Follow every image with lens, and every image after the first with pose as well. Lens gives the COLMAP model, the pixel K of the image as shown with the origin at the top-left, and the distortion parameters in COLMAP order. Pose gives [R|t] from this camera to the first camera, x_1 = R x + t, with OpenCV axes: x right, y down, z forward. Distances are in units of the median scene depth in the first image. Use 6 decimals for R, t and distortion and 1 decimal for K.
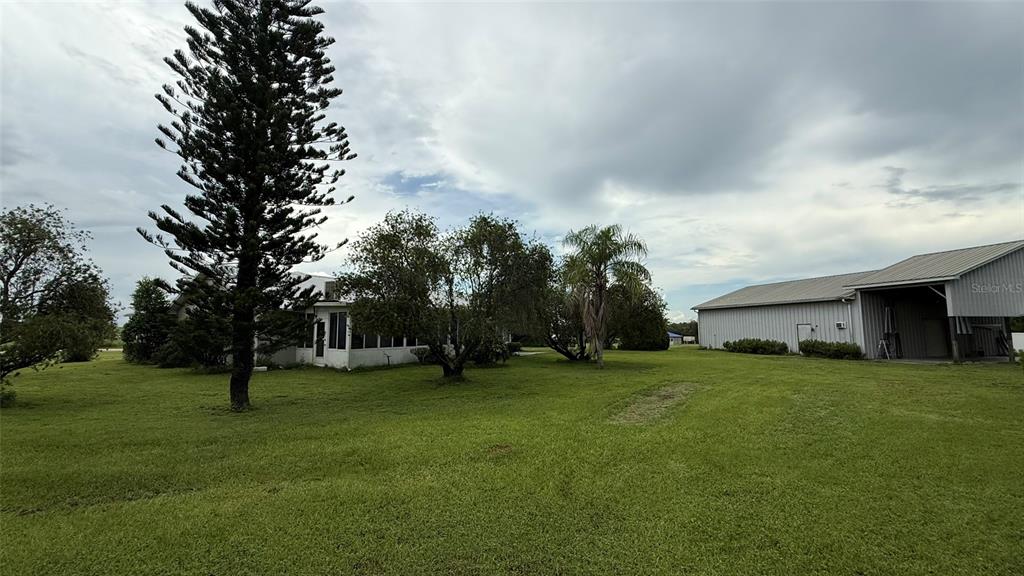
lens RADIAL K [[398.6, 0, 508.7], [0, 398.6, 287.0], [0, 0, 1]] dist [0.000204, 0.000231]
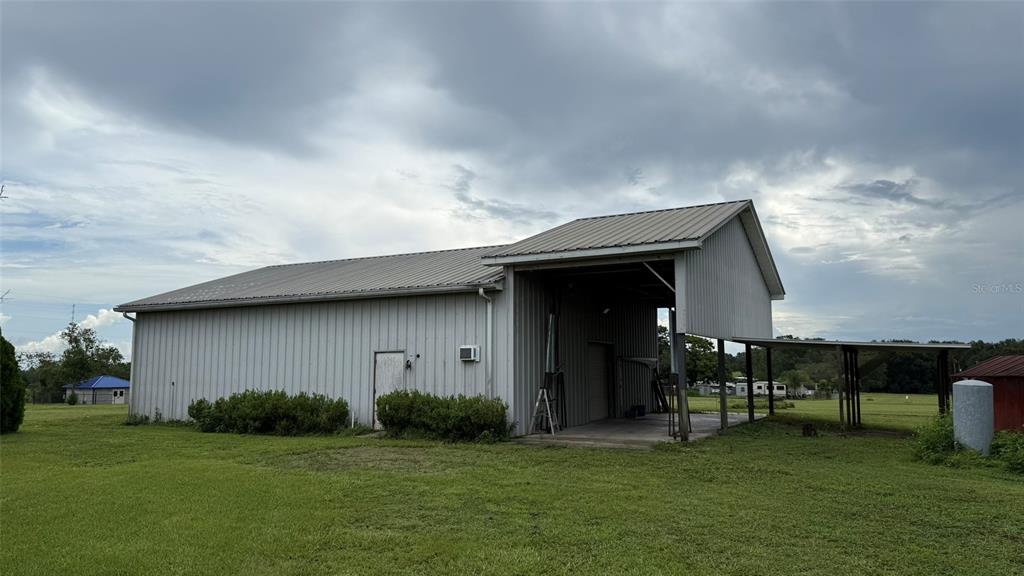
lens RADIAL K [[702.0, 0, 512.0], [0, 702.0, 288.0], [0, 0, 1]] dist [0.118491, -0.162442]
pose [[0.651479, 0.095005, 0.752694, 0.296924], [-0.082733, 0.995108, -0.053994, 0.060028], [-0.754142, -0.027097, 0.656152, 0.465250]]
